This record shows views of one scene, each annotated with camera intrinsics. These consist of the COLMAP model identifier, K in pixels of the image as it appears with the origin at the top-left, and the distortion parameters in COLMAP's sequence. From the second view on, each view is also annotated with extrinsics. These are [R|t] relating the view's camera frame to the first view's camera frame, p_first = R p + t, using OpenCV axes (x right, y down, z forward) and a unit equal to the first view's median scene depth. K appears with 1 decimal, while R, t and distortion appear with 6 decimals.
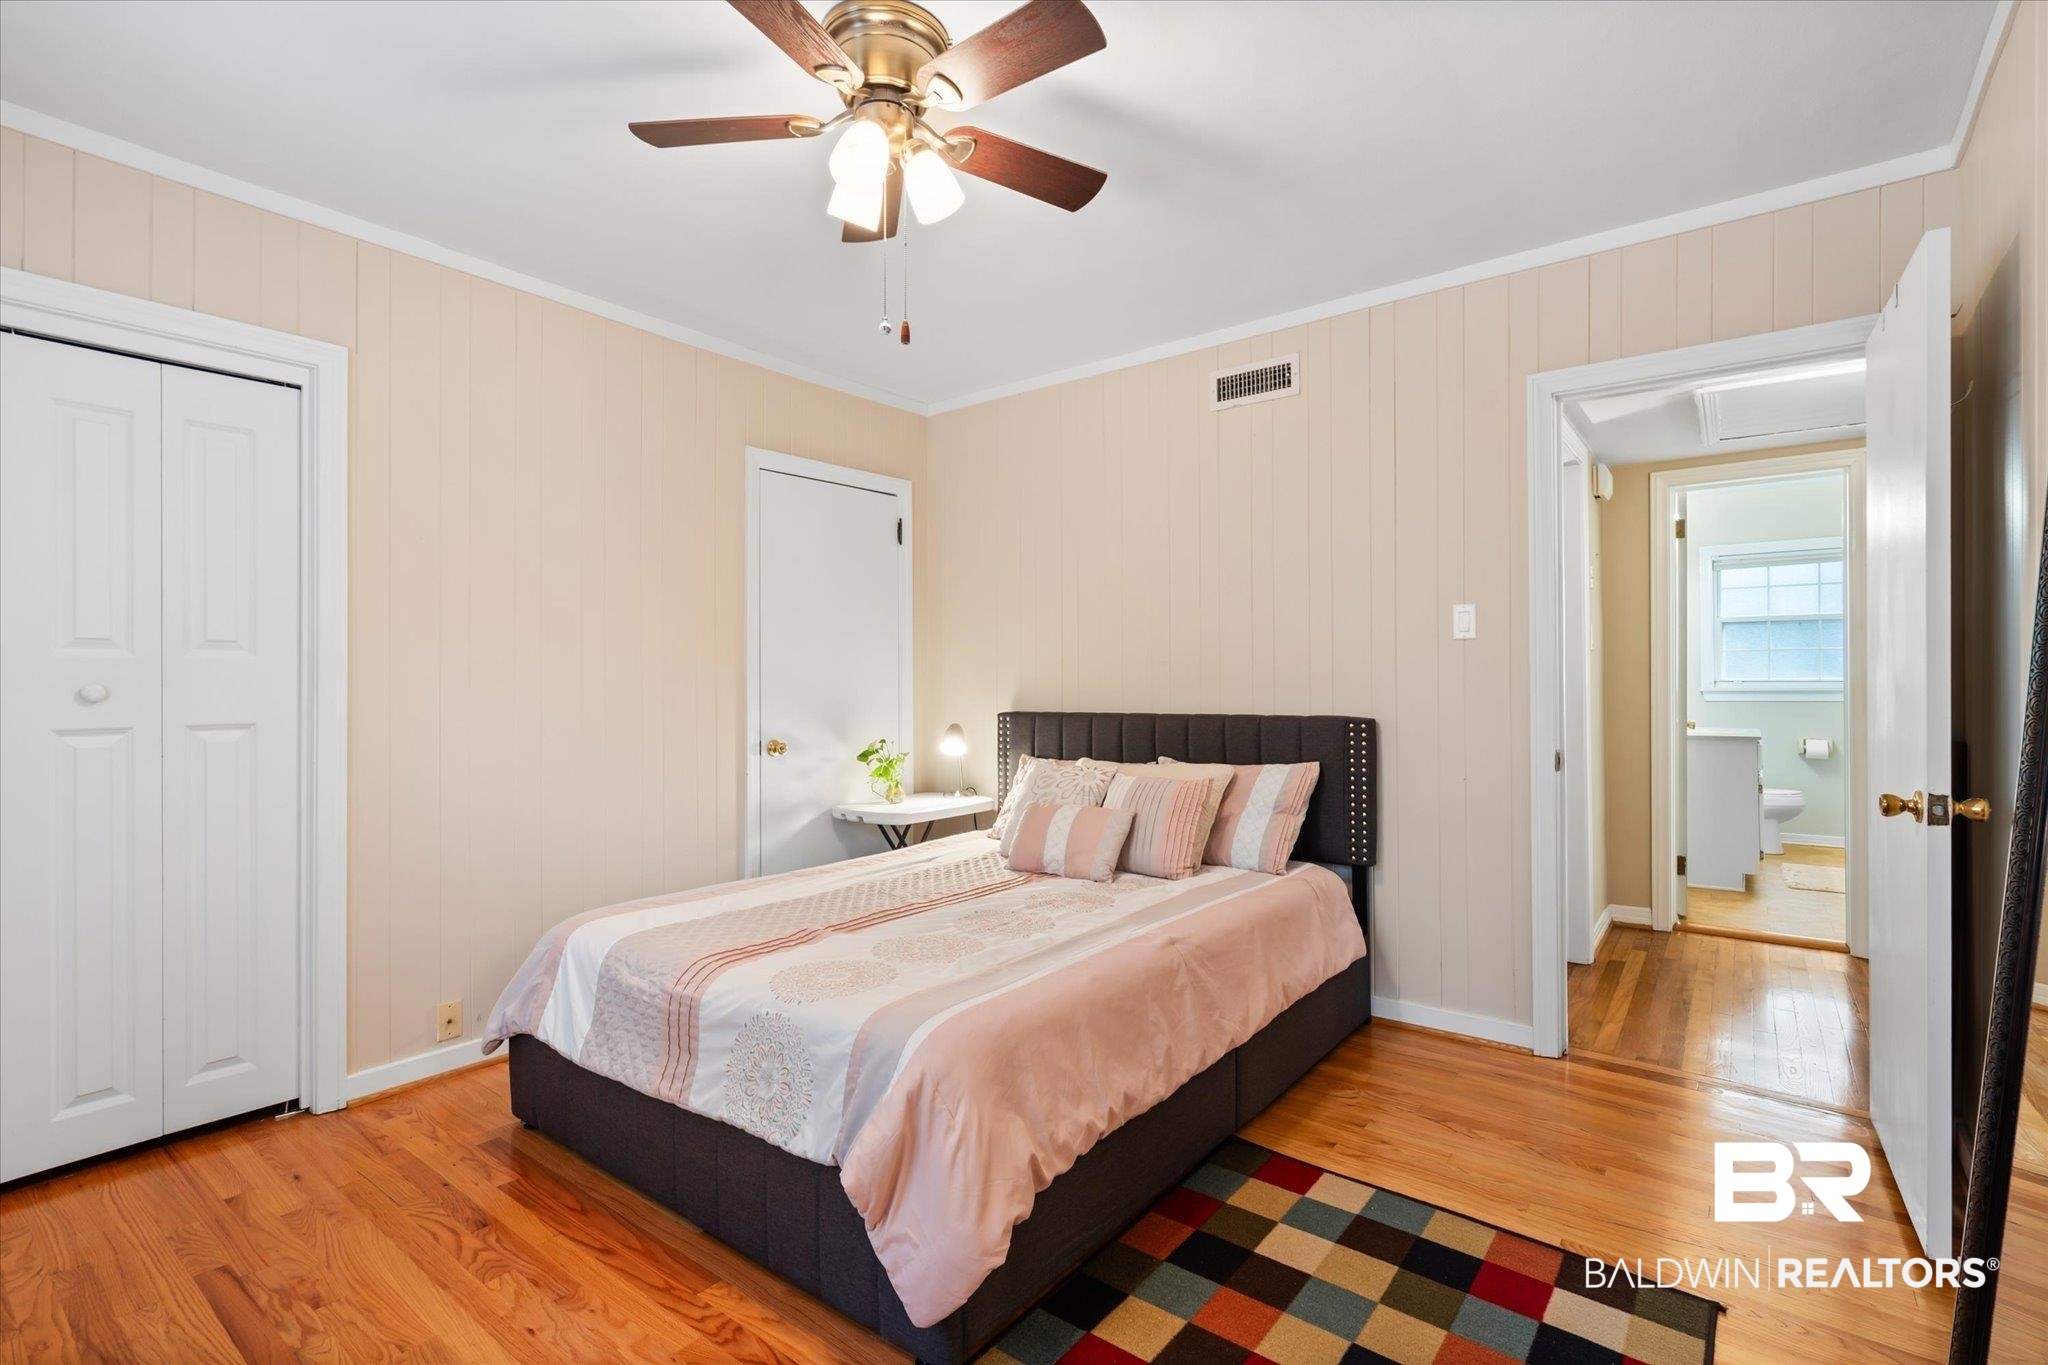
lens RADIAL K [[937.7, 0, 1021.3], [0, 937.7, 687.3], [0, 0, 1]] dist [0.000562, 0.000506]
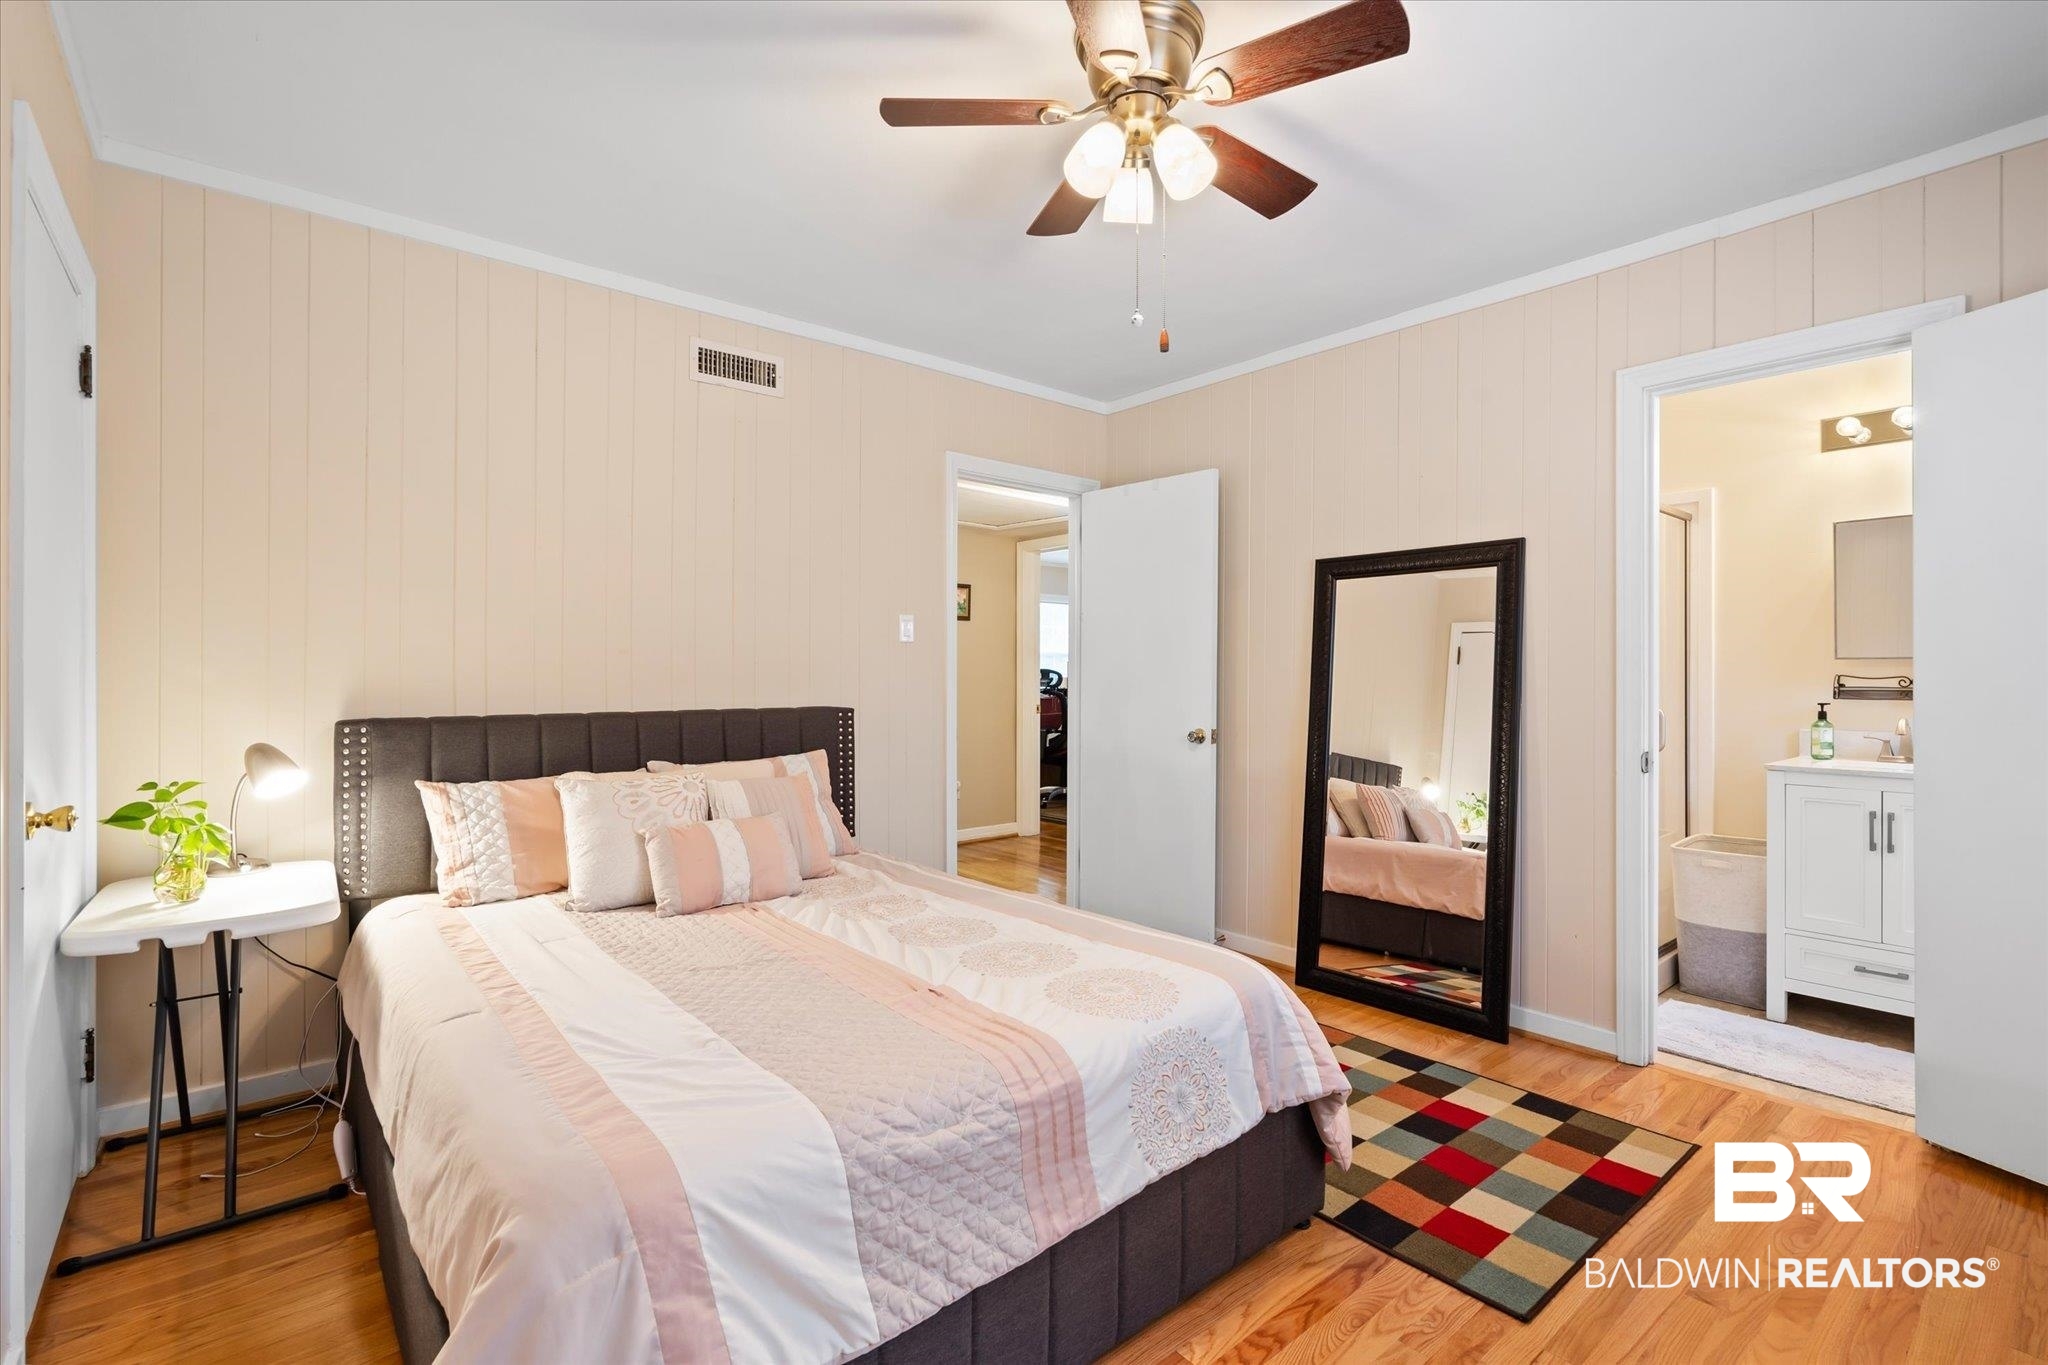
lens RADIAL K [[937.7, 0, 1013.0], [0, 937.7, 682.5], [0, 0, 1]] dist [0.000562, 0.000506]
pose [[0.216831, -0.002233, 0.976207, -1.110440], [0.000726, 0.999997, 0.002126, 0.000740], [-0.976209, 0.000248, 0.216832, 0.877764]]
